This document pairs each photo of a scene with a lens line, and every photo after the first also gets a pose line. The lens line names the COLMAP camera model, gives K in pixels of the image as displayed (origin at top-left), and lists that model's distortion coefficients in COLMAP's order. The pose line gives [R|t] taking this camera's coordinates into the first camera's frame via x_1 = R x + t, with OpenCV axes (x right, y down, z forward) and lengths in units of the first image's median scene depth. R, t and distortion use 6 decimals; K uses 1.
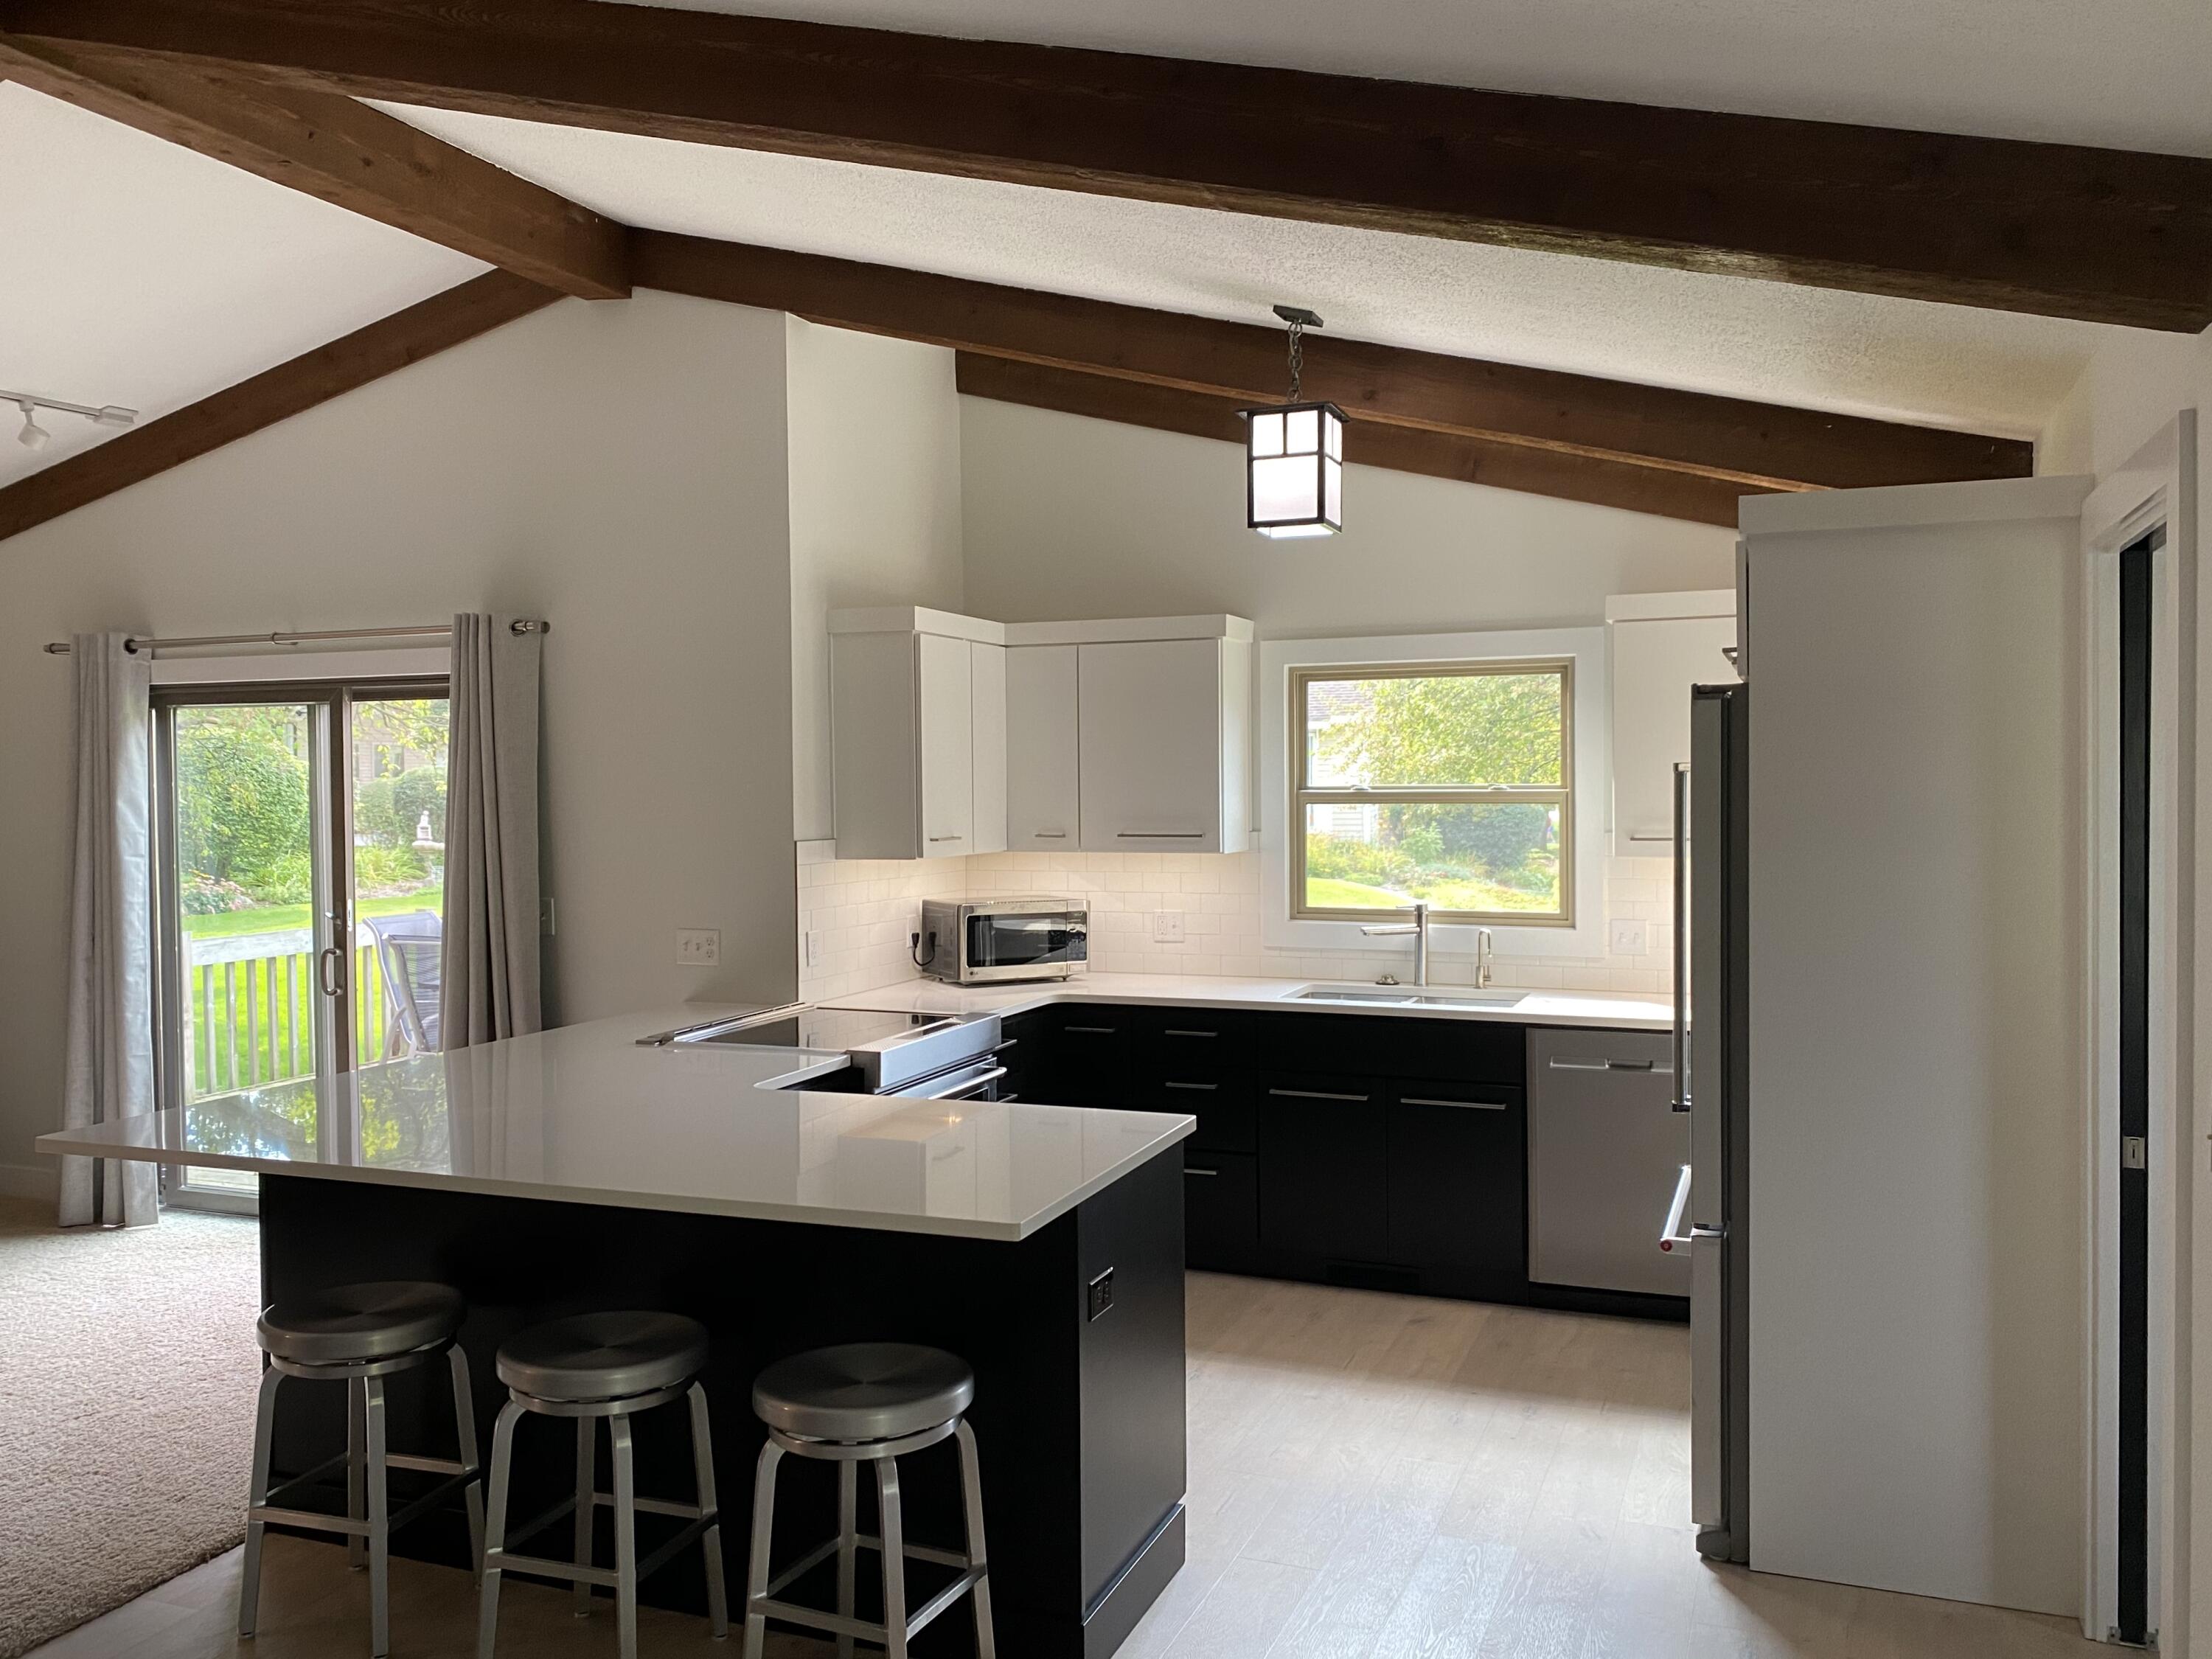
lens RADIAL K [[1709.3, 0, 1106.0], [0, 1709.3, 829.5], [0, 0, 1]] dist [0.133049, -0.383622]
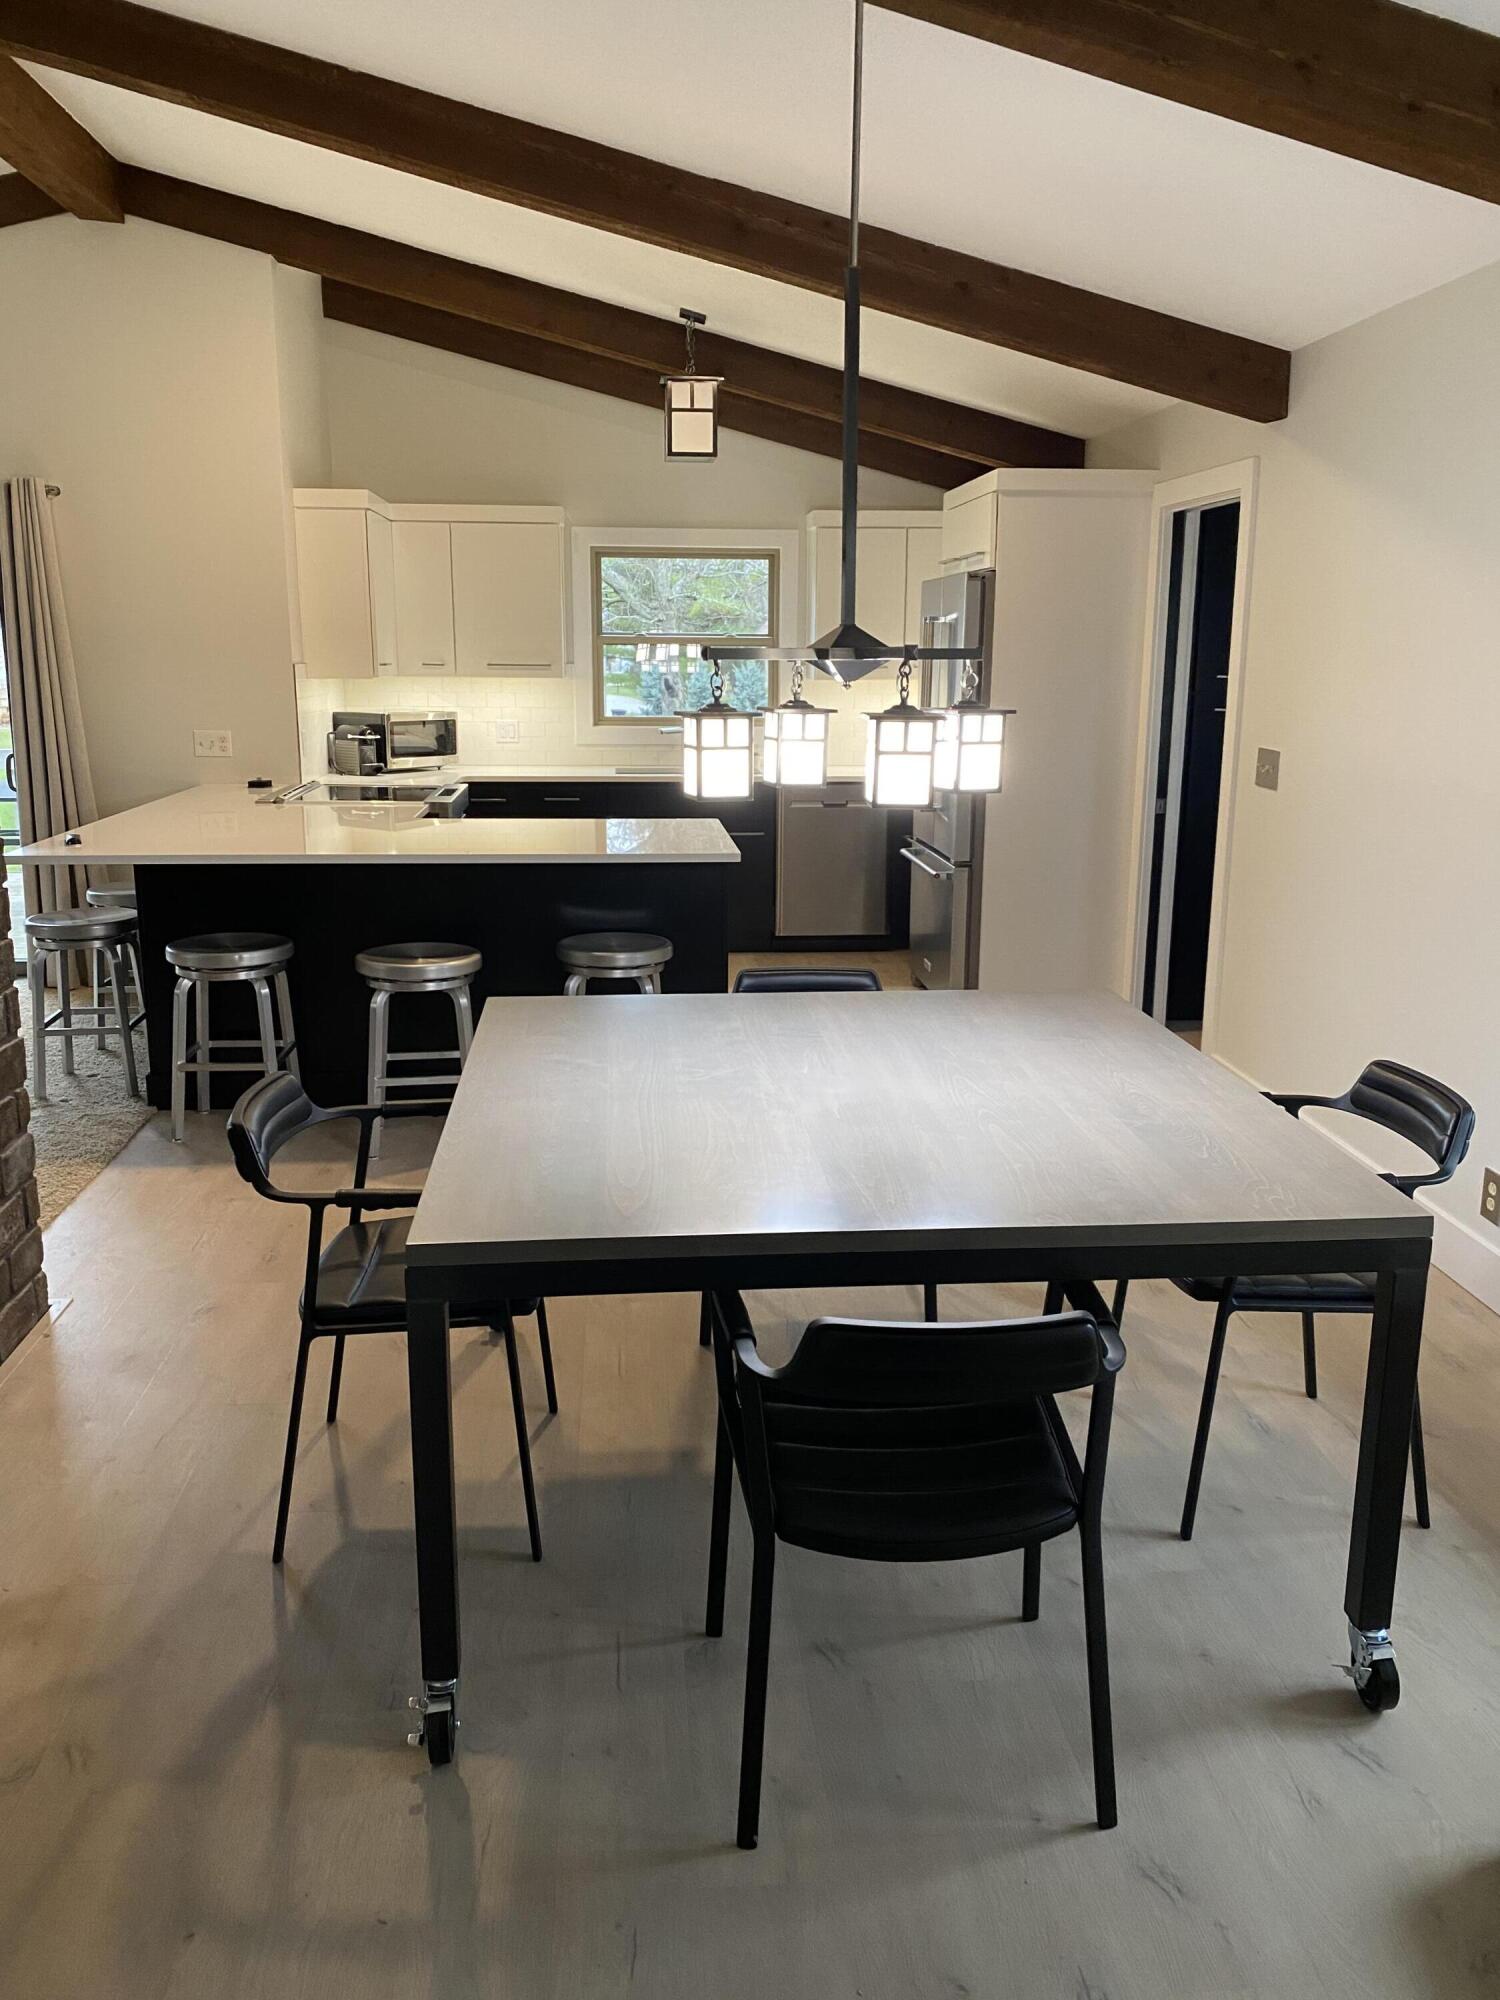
lens RADIAL K [[1533.3, 0, 750.0], [0, 1533.3, 1000.0], [0, 0, 1]] dist [0.052513, -0.121392]
pose [[0.892554, -0.087458, 0.442378, -0.413717], [-0.000053, 0.980992, 0.194049, 0.031076], [-0.450941, -0.173223, 0.875583, -0.284577]]
